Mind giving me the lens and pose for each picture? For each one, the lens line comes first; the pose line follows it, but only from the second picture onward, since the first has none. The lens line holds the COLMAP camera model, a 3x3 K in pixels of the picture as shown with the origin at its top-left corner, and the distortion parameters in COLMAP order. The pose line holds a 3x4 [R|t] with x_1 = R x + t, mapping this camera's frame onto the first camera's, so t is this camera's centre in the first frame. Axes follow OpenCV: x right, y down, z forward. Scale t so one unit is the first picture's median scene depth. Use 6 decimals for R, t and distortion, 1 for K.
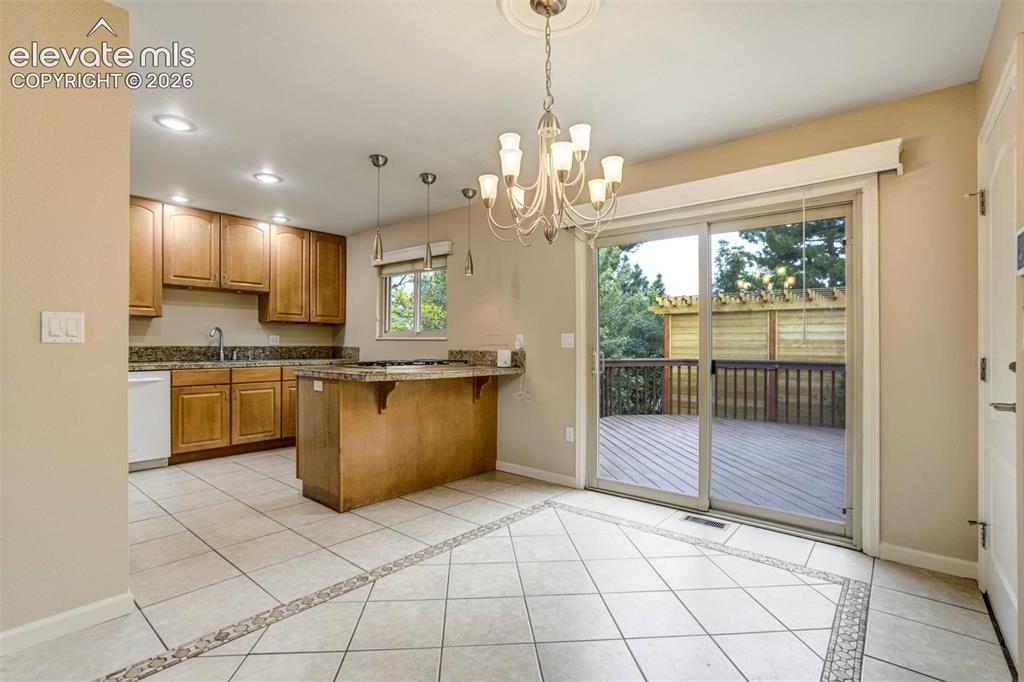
lens RADIAL K [[464.5, 0, 500.3], [0, 464.5, 350.0], [0, 0, 1]] dist [0.000392, 0.000210]
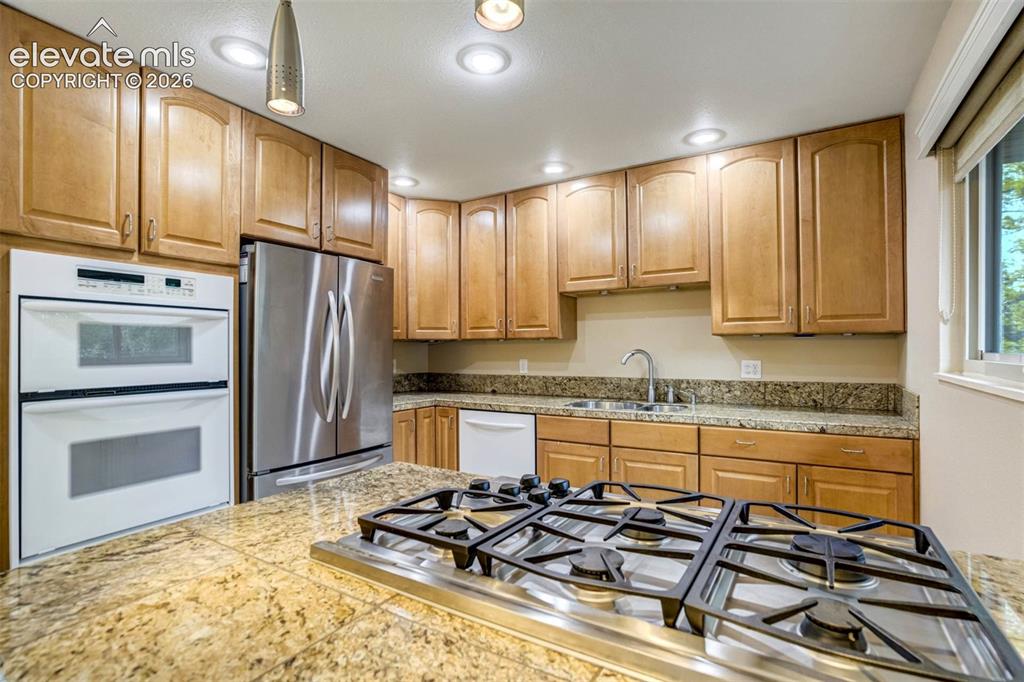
lens RADIAL K [[503.5, 0, 510.1], [0, 503.5, 343.8], [0, 0, 1]] dist [0.000505, -0.000071]
pose [[0.173597, -0.016665, -0.984676, 0.036239], [-0.005781, 0.999822, -0.017940, -0.045225], [0.984800, 0.008807, 0.173470, 0.745085]]
